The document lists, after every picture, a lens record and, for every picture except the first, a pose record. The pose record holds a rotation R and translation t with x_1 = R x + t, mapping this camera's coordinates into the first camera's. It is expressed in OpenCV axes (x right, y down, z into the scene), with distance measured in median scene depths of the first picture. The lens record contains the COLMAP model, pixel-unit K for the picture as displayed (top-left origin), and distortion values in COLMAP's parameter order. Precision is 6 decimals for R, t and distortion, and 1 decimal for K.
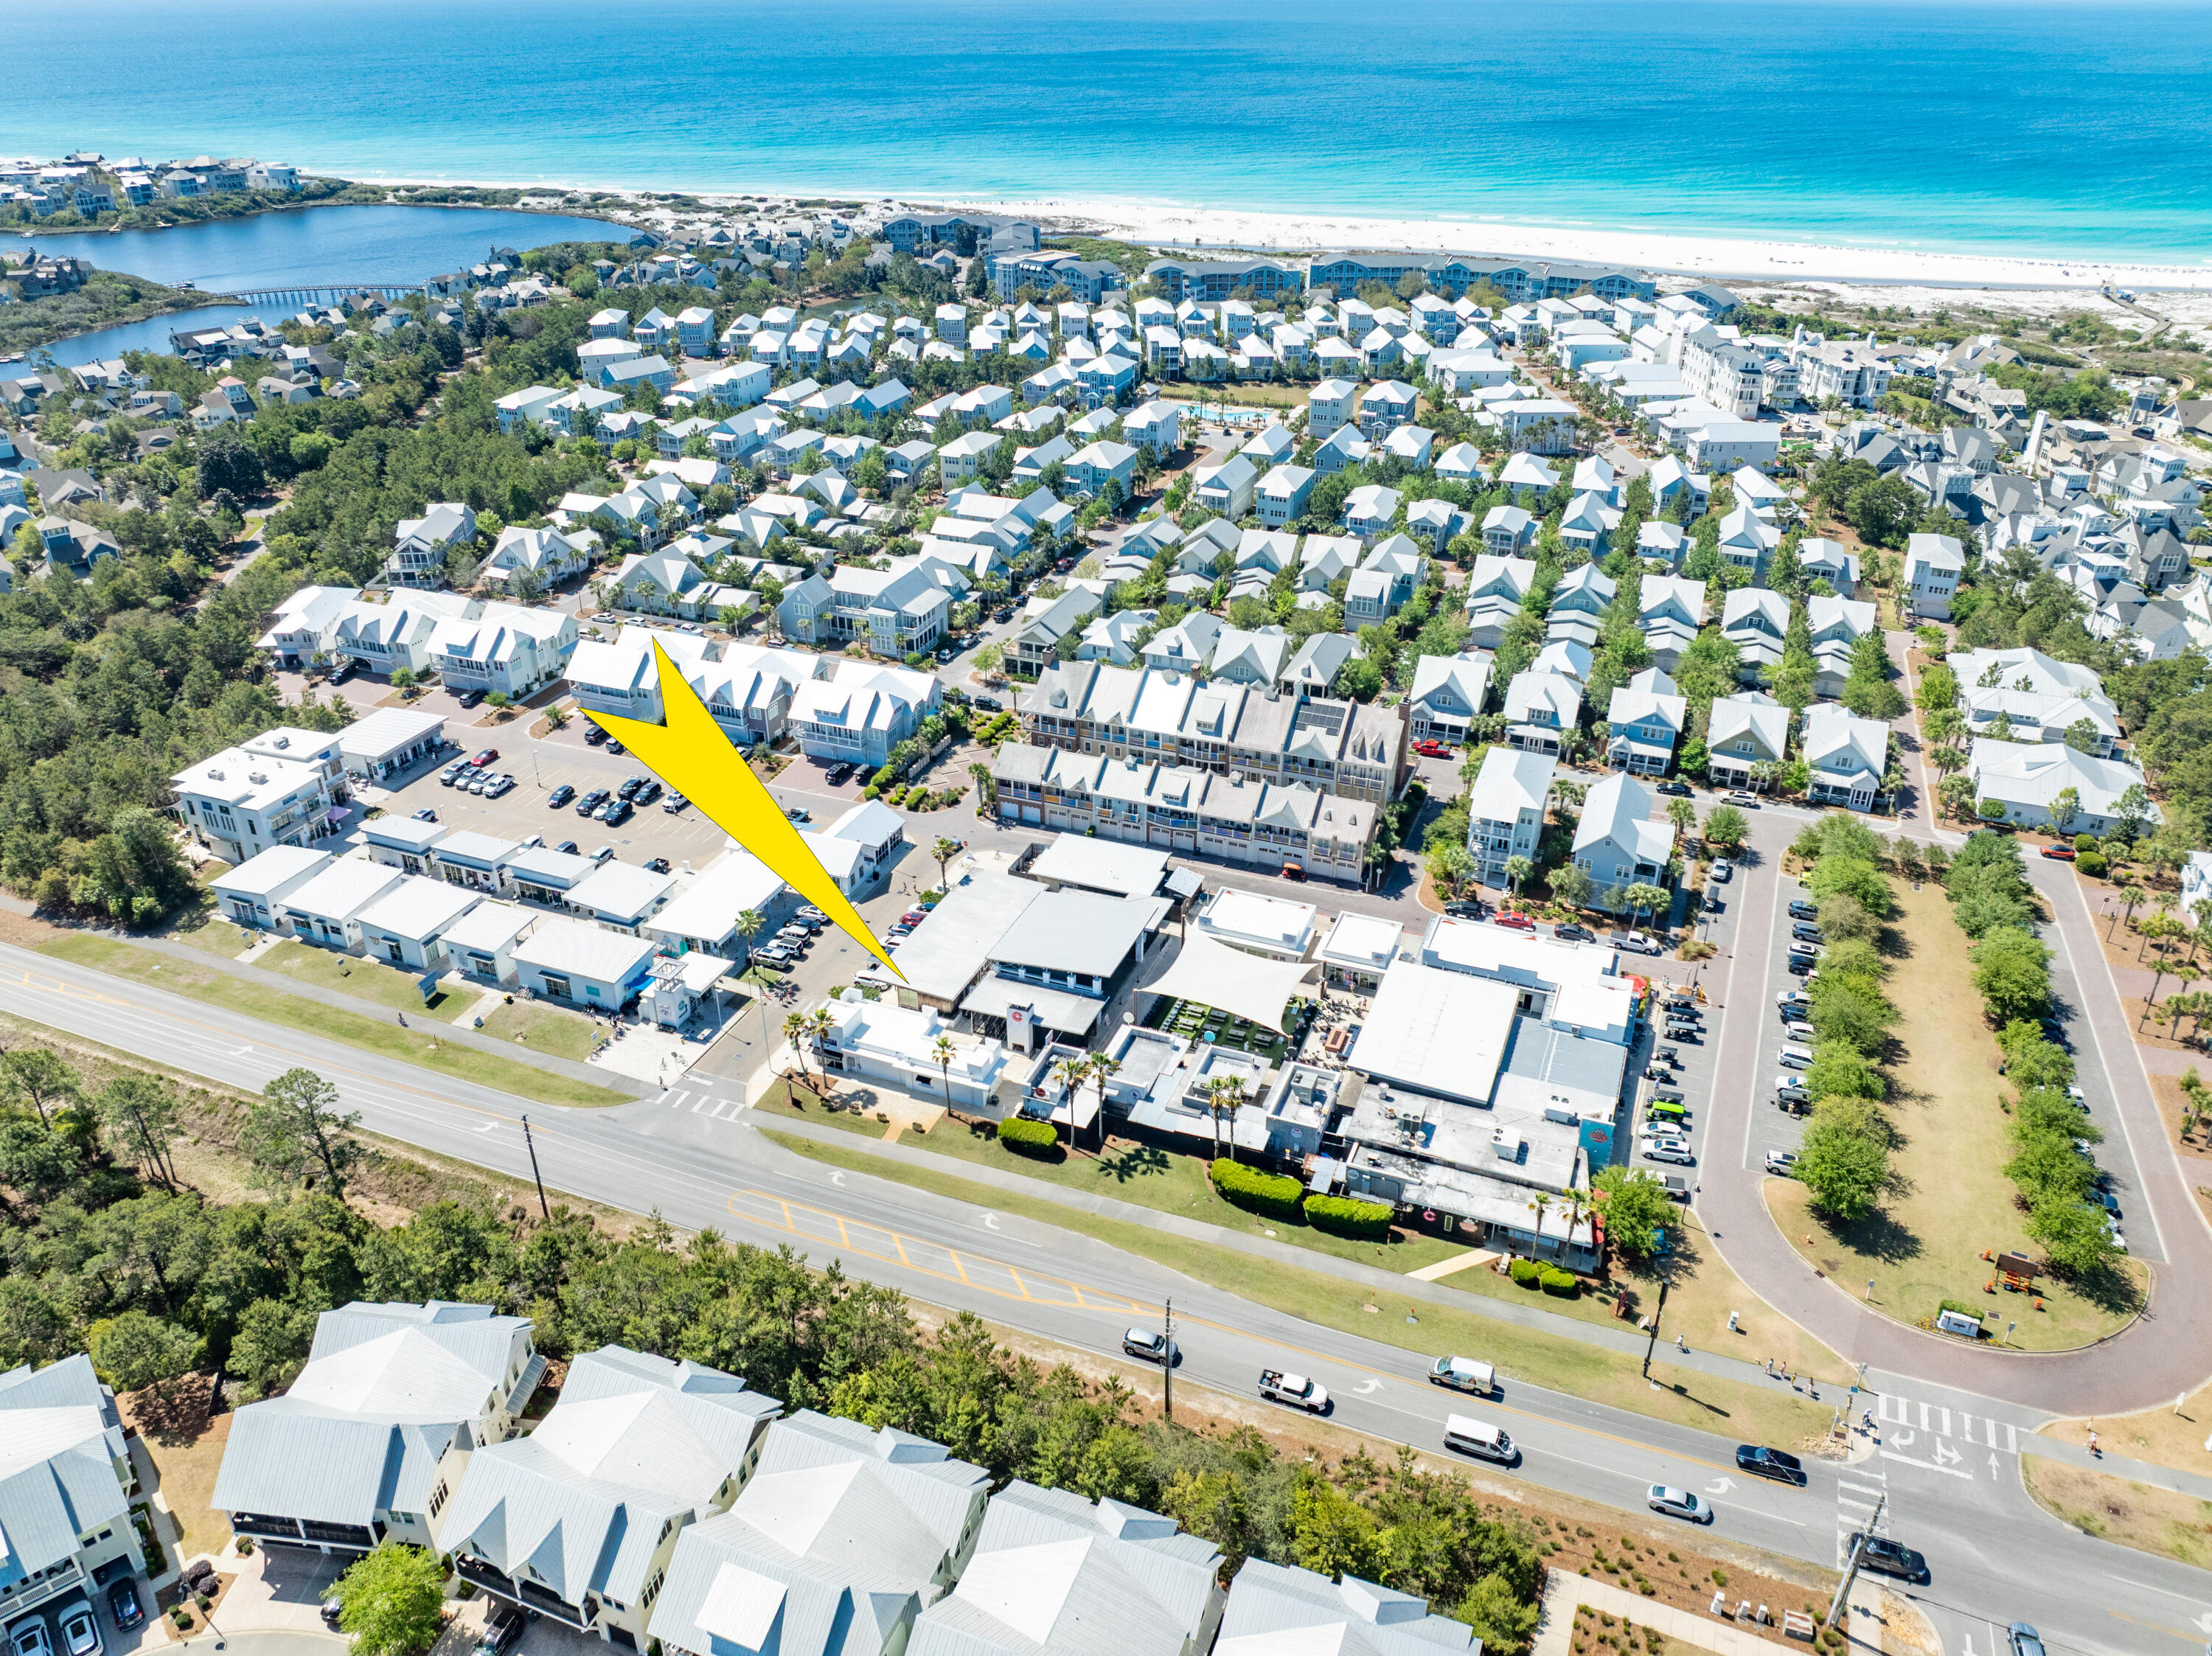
lens RADIAL K [[1553.7, 0, 1112.2], [0, 1553.7, 830.3], [0, 0, 1]] dist [-0.045499, 0.004995]
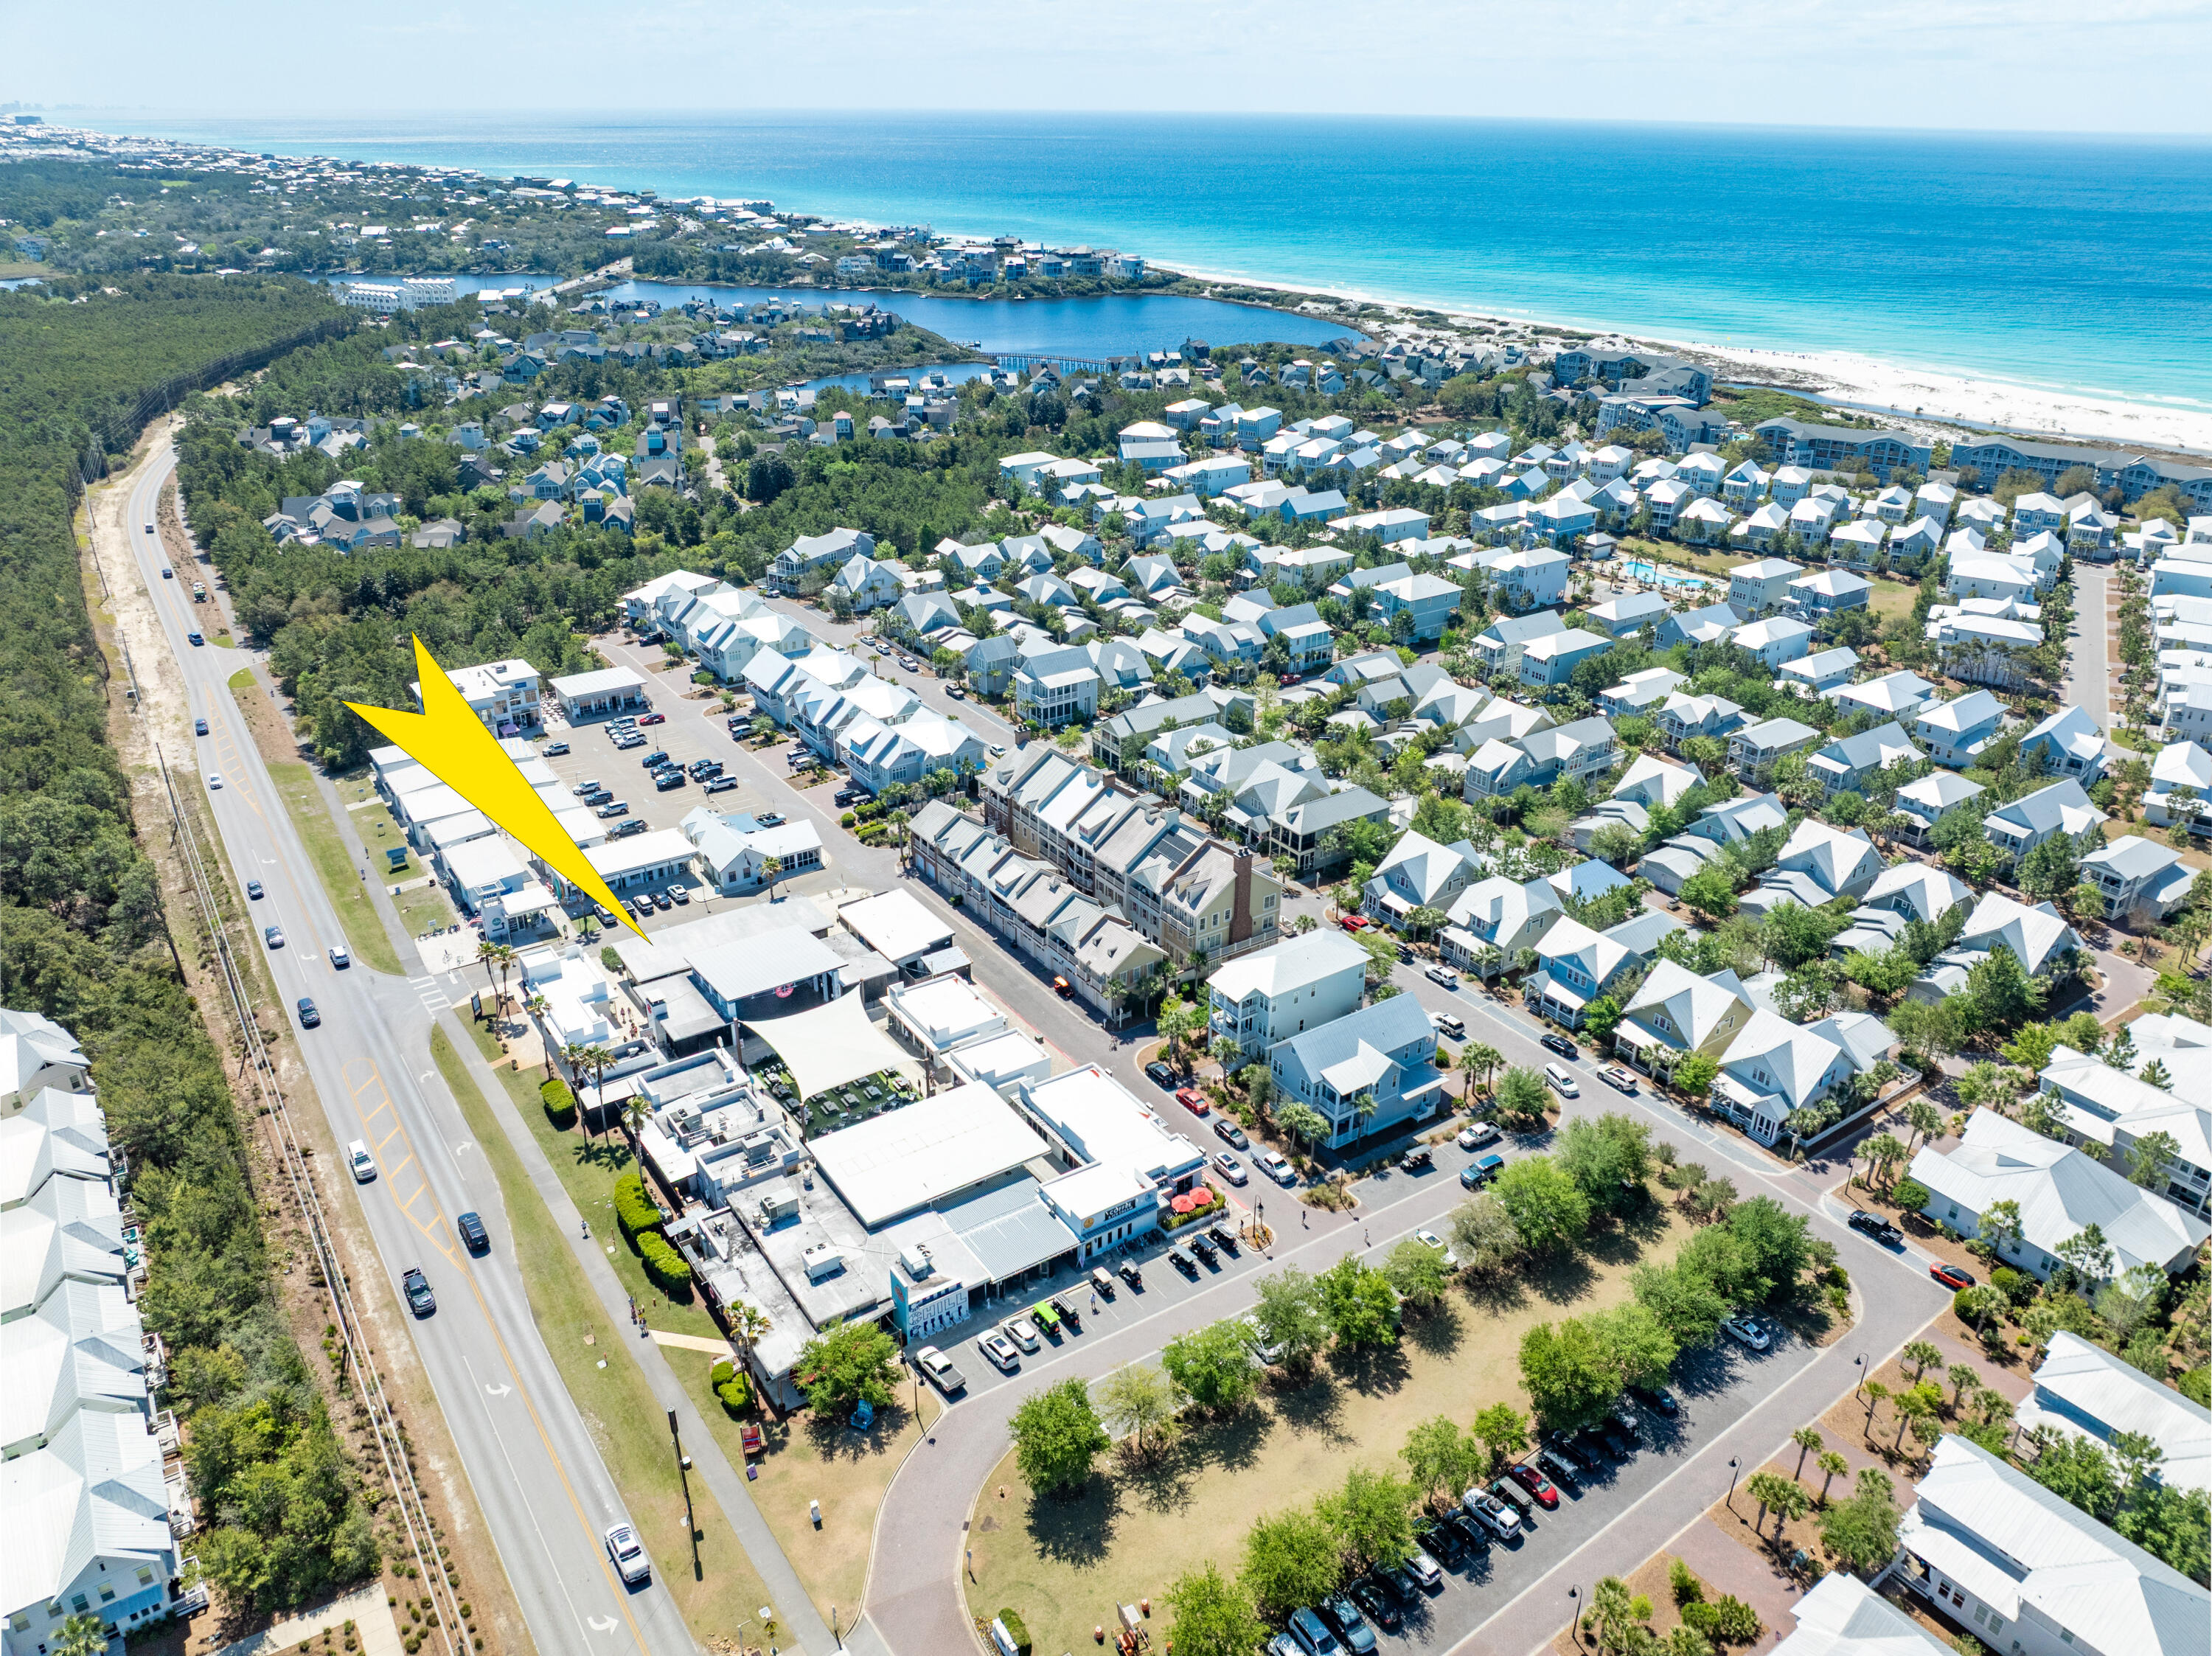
lens RADIAL K [[1553.7, 0, 1104.7], [0, 1553.7, 815.7], [0, 0, 1]] dist [-0.045499, 0.004995]
pose [[0.827359, 0.239590, -0.508010, 0.439624], [-0.279899, 0.960024, -0.003080, -0.058847], [0.486964, 0.144740, 0.861346, 0.114448]]
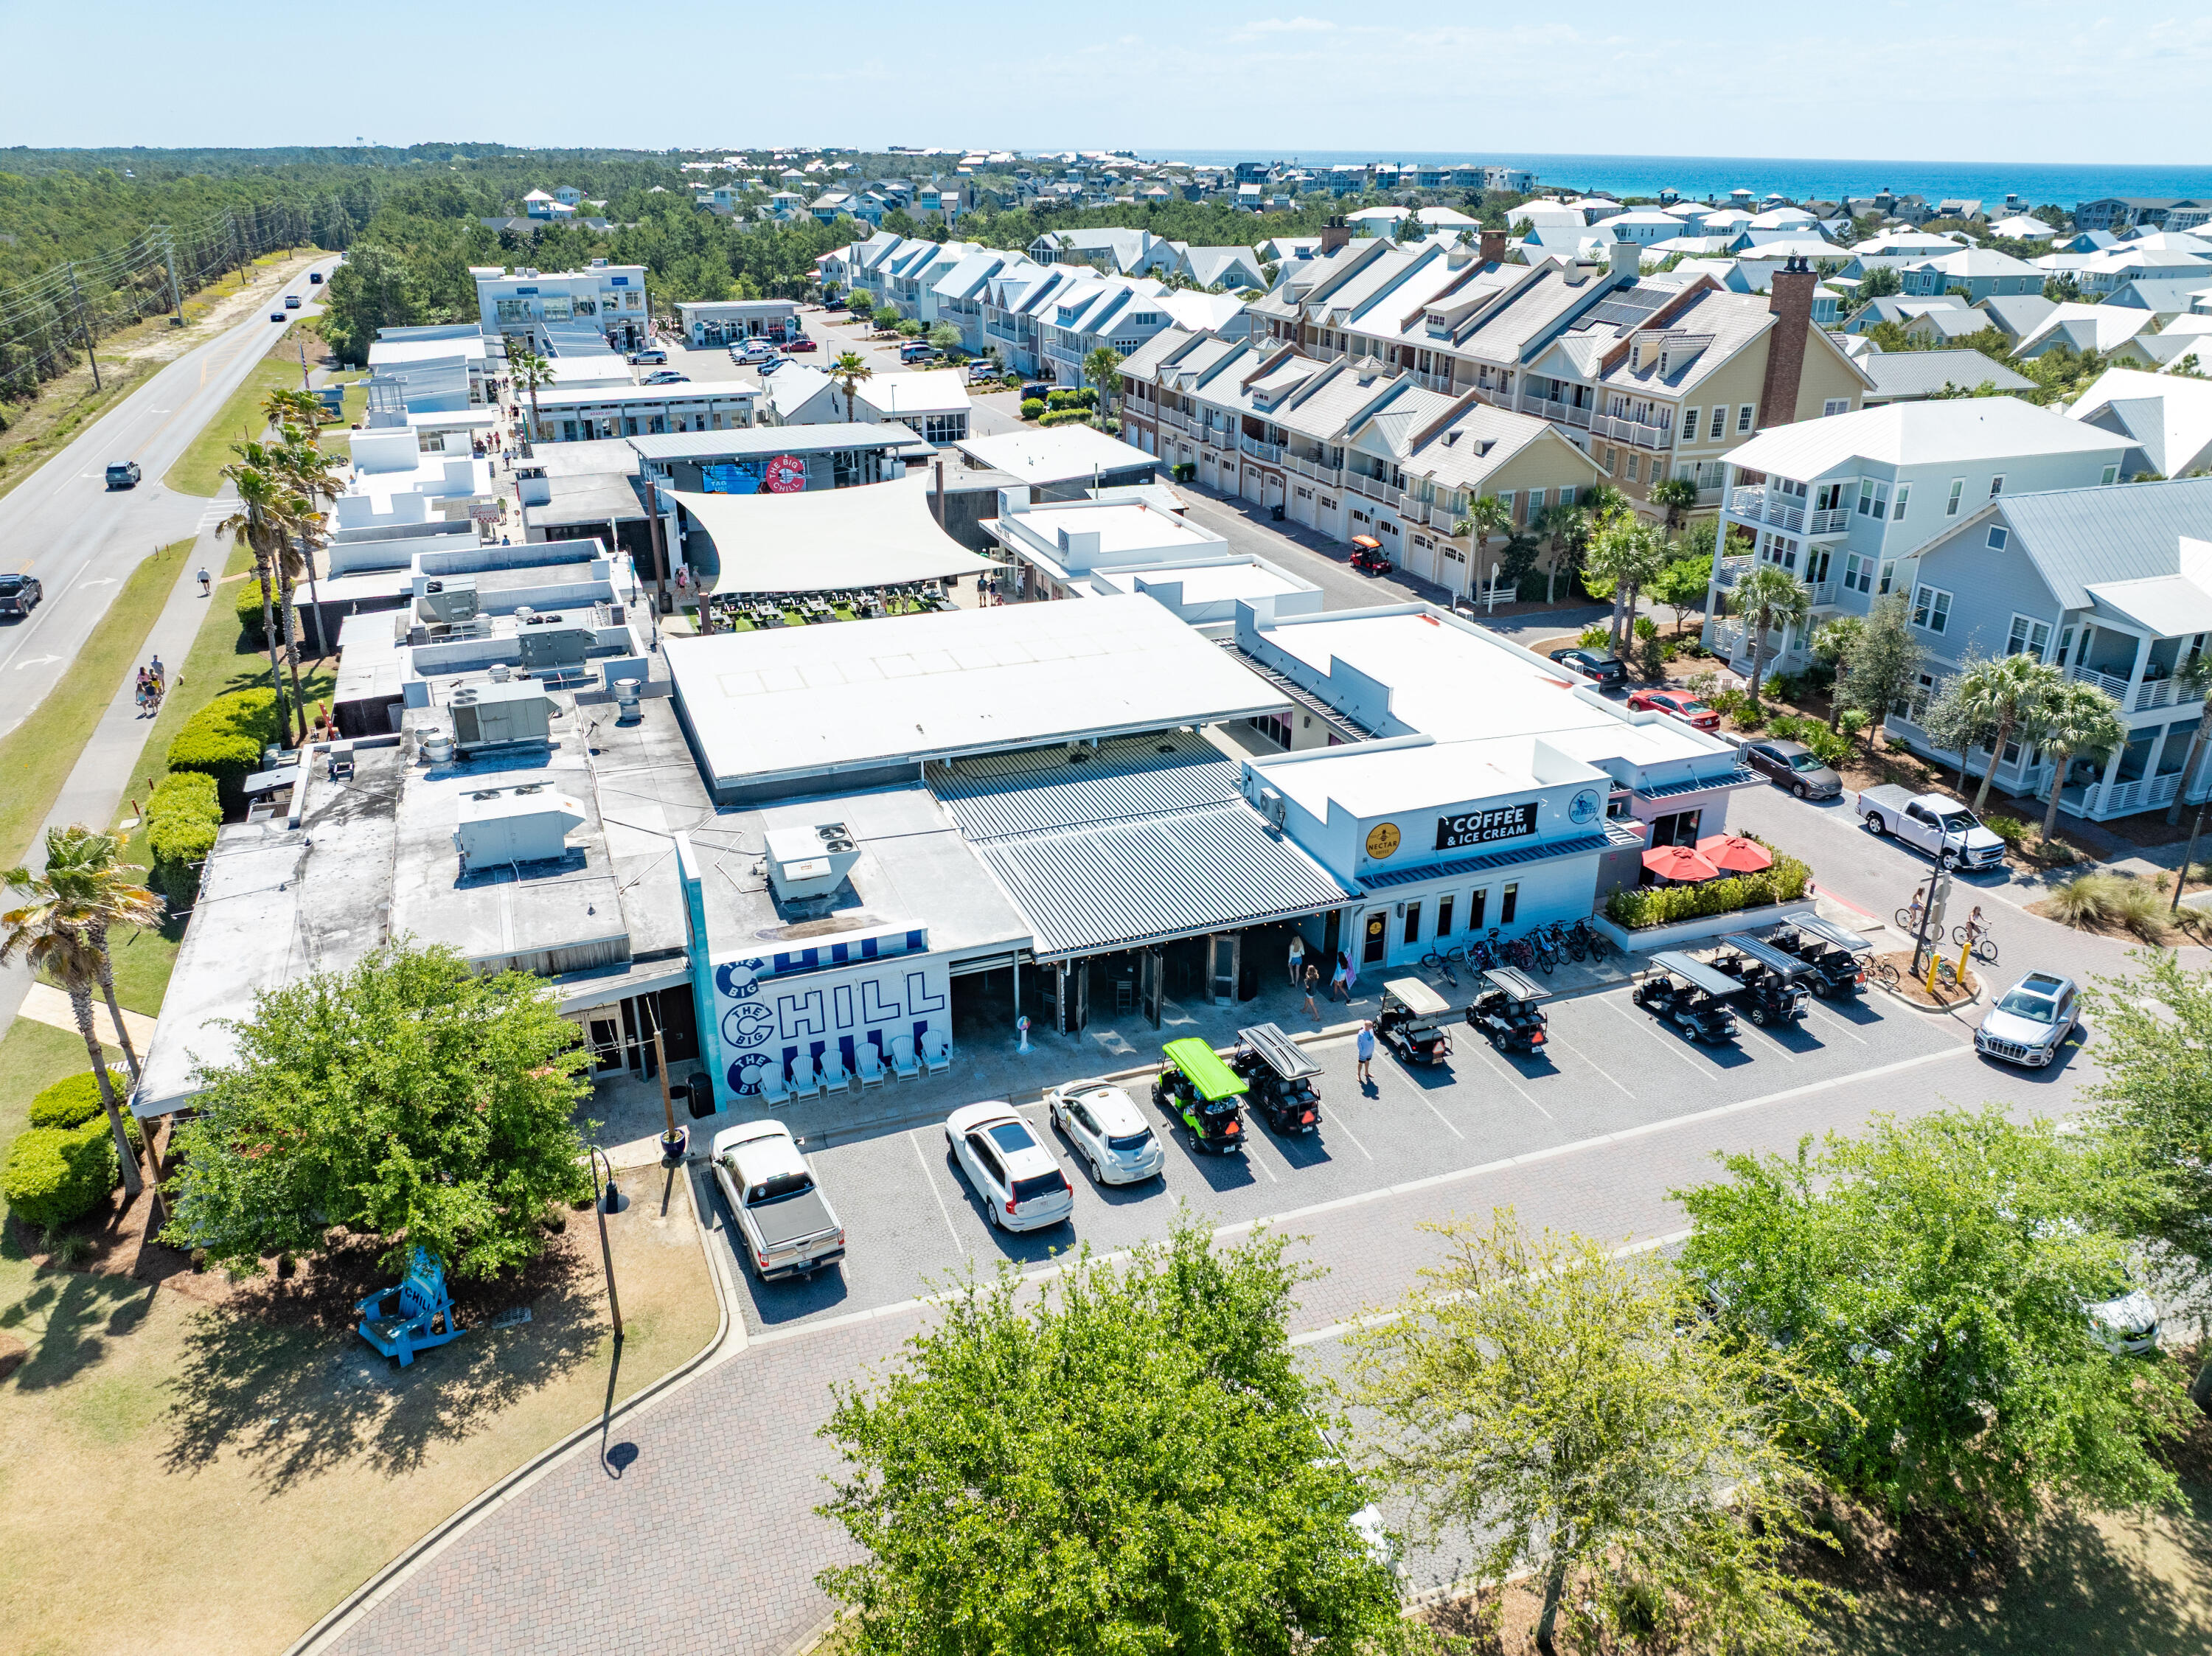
lens RADIAL K [[1553.7, 0, 1105.8], [0, 1553.7, 842.4], [0, 0, 1]] dist [-0.045499, 0.004995]
pose [[0.682193, 0.307863, -0.663199, 0.286097], [-0.362316, 0.930179, 0.059104, 0.077665], [0.635090, 0.199967, 0.746106, 0.451564]]
